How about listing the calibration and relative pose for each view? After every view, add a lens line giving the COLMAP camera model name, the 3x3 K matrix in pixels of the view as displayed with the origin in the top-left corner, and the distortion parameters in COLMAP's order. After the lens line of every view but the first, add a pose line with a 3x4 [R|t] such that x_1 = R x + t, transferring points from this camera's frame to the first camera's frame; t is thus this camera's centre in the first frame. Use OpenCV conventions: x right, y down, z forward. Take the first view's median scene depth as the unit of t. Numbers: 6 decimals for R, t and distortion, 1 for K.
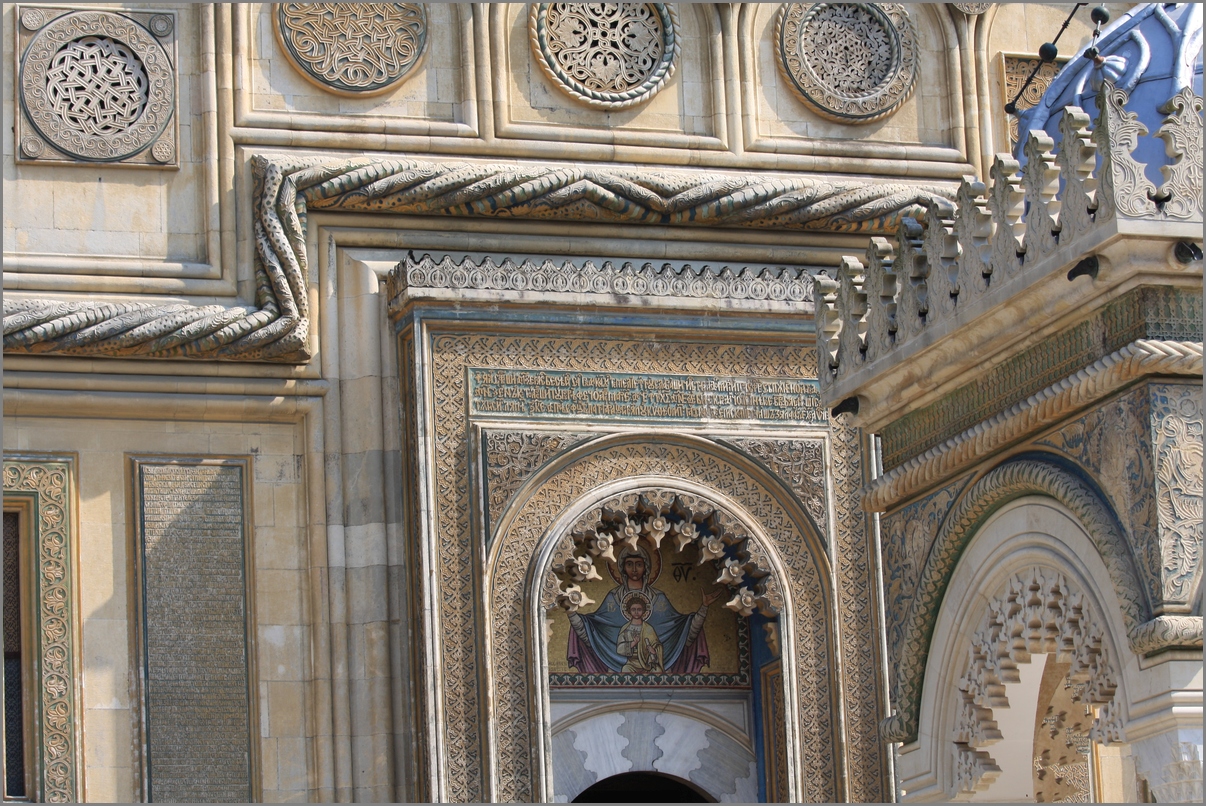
lens RADIAL K [[4176.1, 0, 601.5], [0, 4176.1, 406.3], [0, 0, 1]] dist [-0.316166, 0.000000]
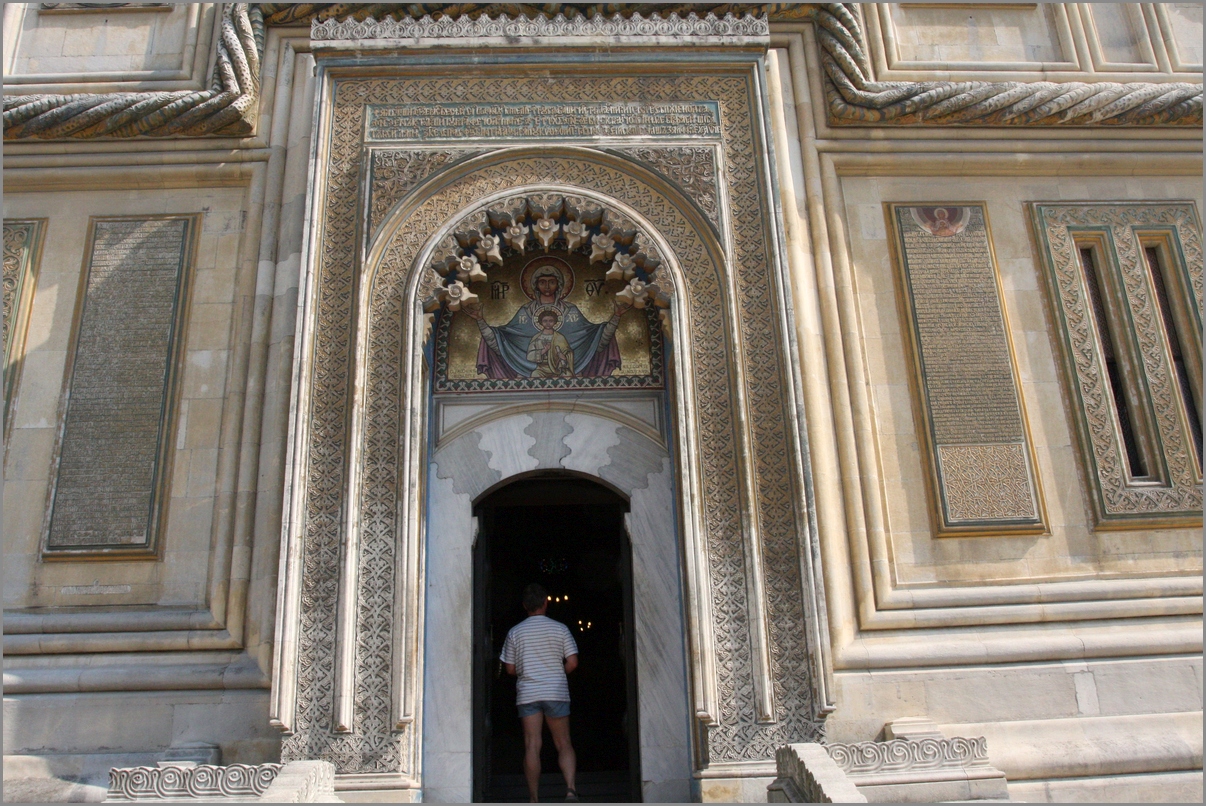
lens RADIAL K [[1035.6, 0, 602.1], [0, 1035.6, 403.6], [0, 0, 1]] dist [-0.066716, 0.035837]
pose [[0.956429, -0.093074, -0.276733, 0.094012], [0.053790, 0.987775, -0.146314, 0.110677], [0.286968, 0.125053, 0.949743, 0.771781]]
